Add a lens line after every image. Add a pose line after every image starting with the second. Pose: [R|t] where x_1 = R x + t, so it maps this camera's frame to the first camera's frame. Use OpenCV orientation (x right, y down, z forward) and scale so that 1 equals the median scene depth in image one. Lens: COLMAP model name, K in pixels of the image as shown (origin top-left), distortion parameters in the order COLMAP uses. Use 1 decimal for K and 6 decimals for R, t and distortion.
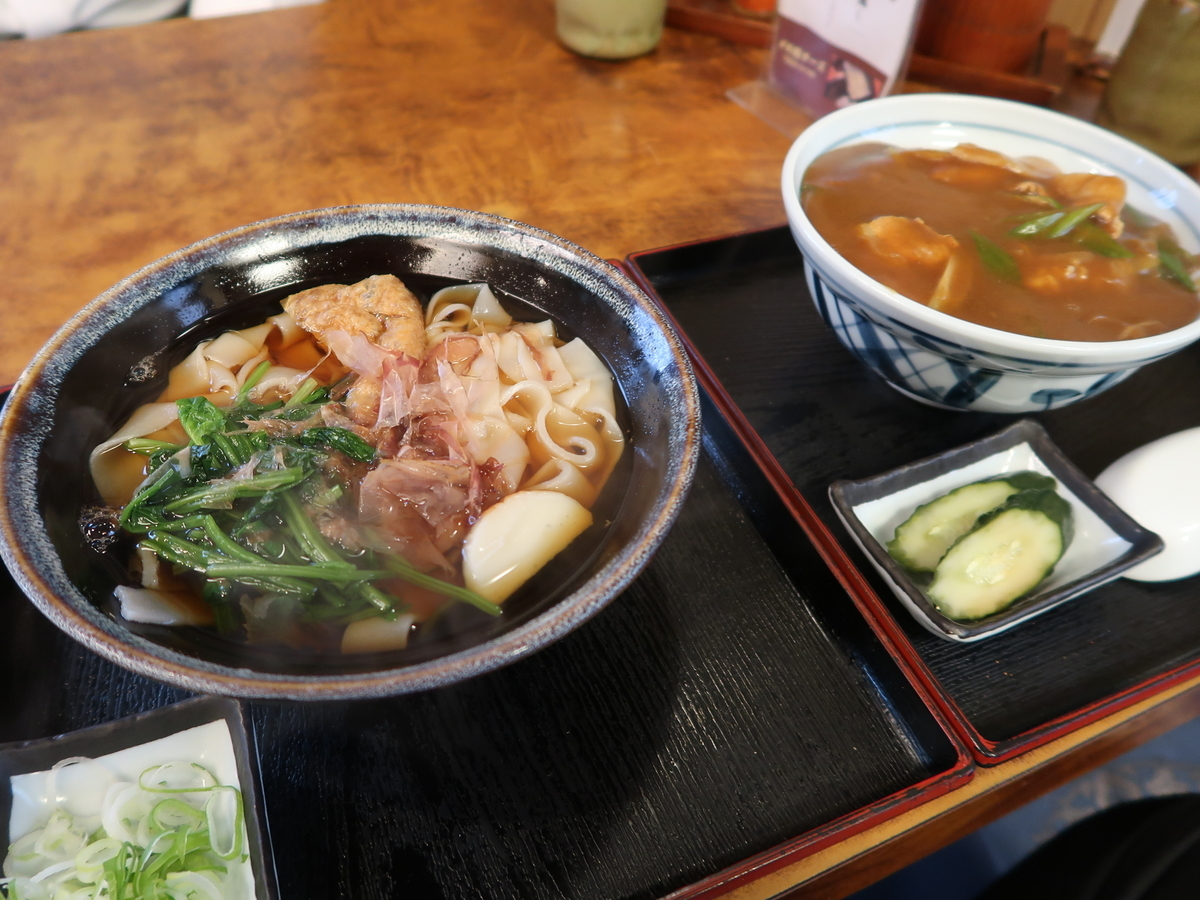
lens RADIAL K [[922.1, 0, 601.9], [0, 922.1, 445.8], [0, 0, 1]] dist [-0.017434, 0.004334]
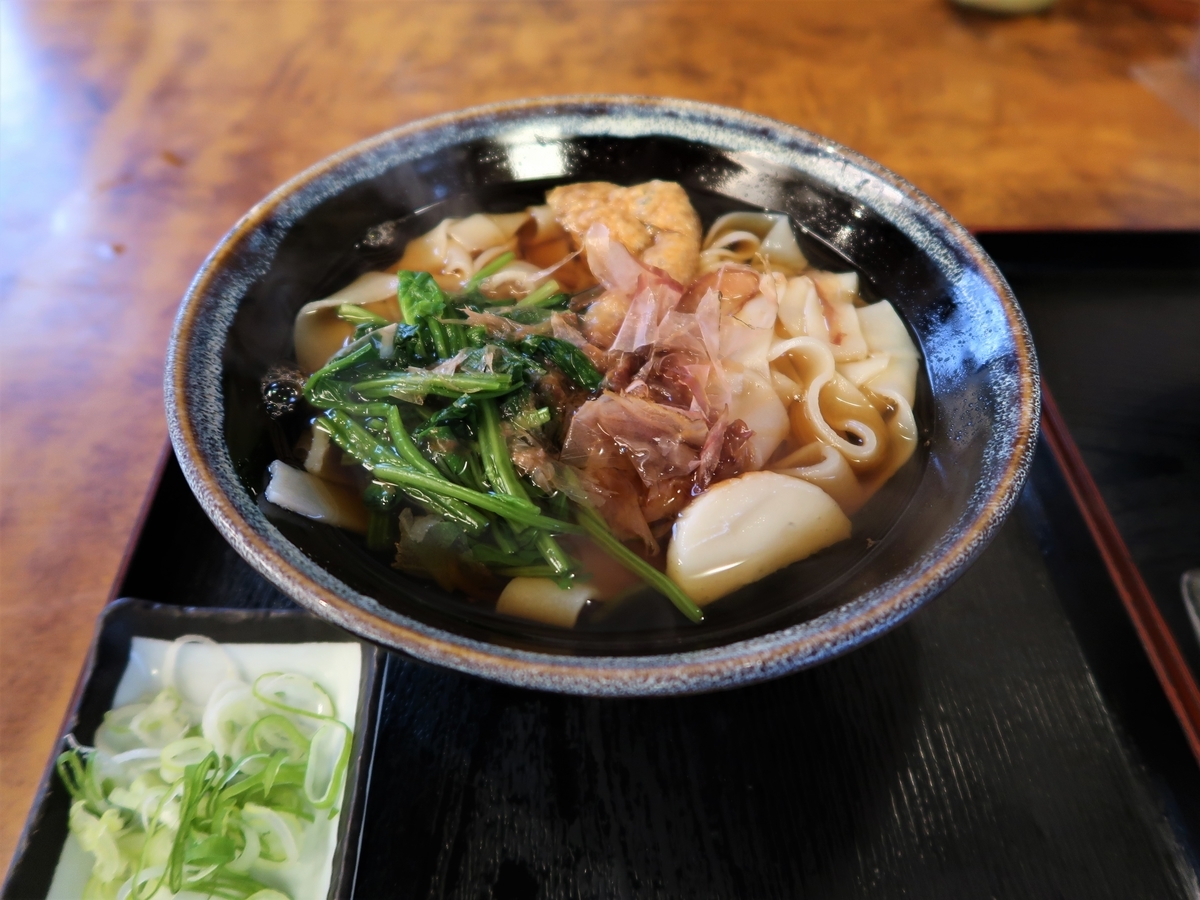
lens RADIAL K [[922.1, 0, 601.9], [0, 922.1, 445.8], [0, 0, 1]] dist [-0.017434, 0.004334]
pose [[0.934275, 0.239325, -0.264298, -0.018544], [-0.234786, 0.970805, 0.049124, 0.023490], [0.268339, 0.016158, 0.963189, 0.226187]]
